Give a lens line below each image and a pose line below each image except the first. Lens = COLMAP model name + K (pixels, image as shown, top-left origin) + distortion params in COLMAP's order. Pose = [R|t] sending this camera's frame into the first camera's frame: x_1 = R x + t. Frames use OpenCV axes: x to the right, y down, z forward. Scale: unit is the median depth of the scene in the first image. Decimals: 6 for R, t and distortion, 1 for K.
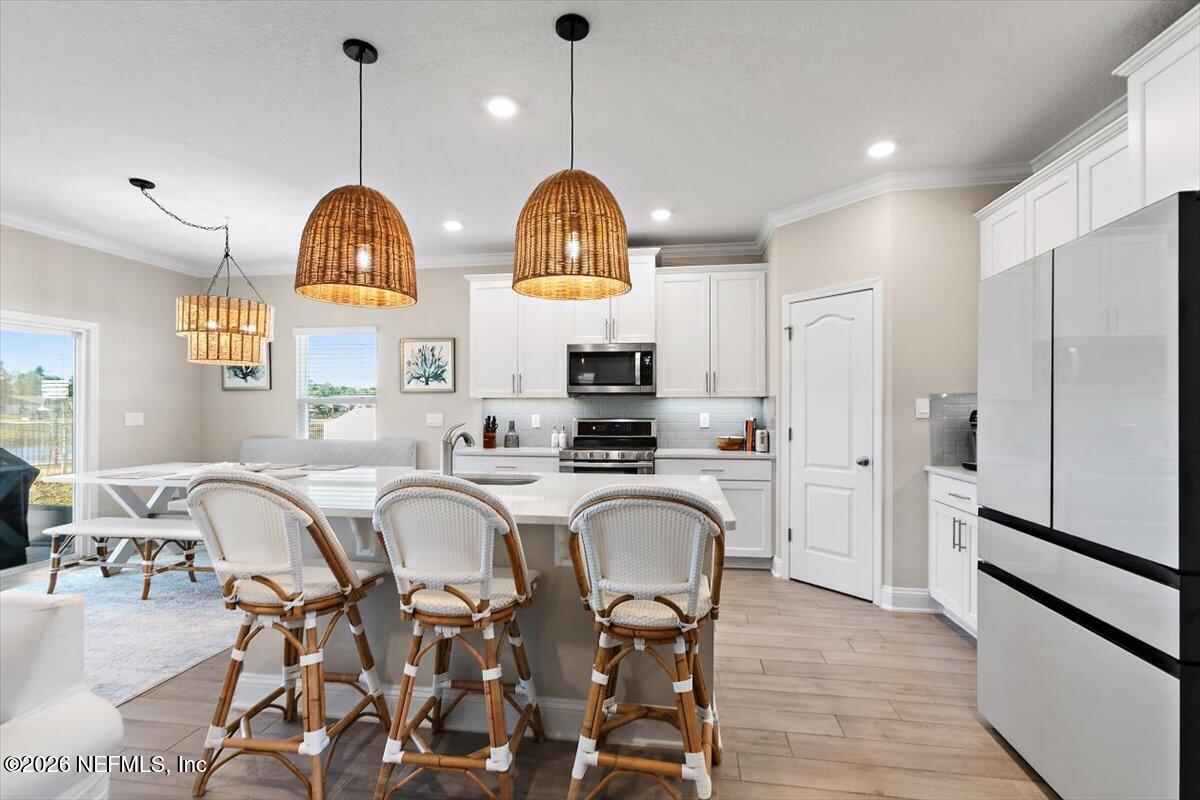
lens RADIAL K [[533.3, 0, 617.7], [0, 533.3, 406.8], [0, 0, 1]] dist [-0.024752, 0.000352]
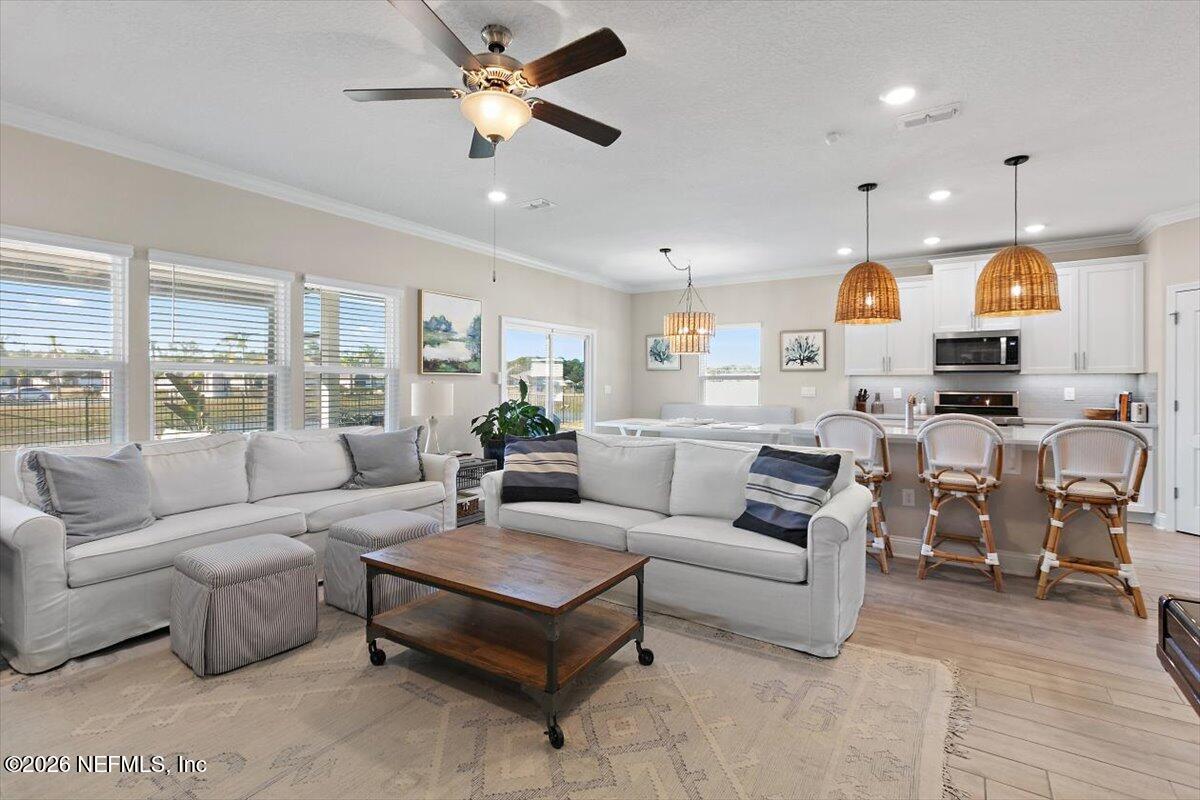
lens RADIAL K [[566.4, 0, 588.9], [0, 566.4, 383.2], [0, 0, 1]] dist [0.000229, 0.001086]
pose [[0.896644, 0.002328, -0.442746, -0.239501], [-0.001387, 0.999996, 0.002449, 0.000870], [0.442750, -0.001582, 0.896644, -0.586028]]
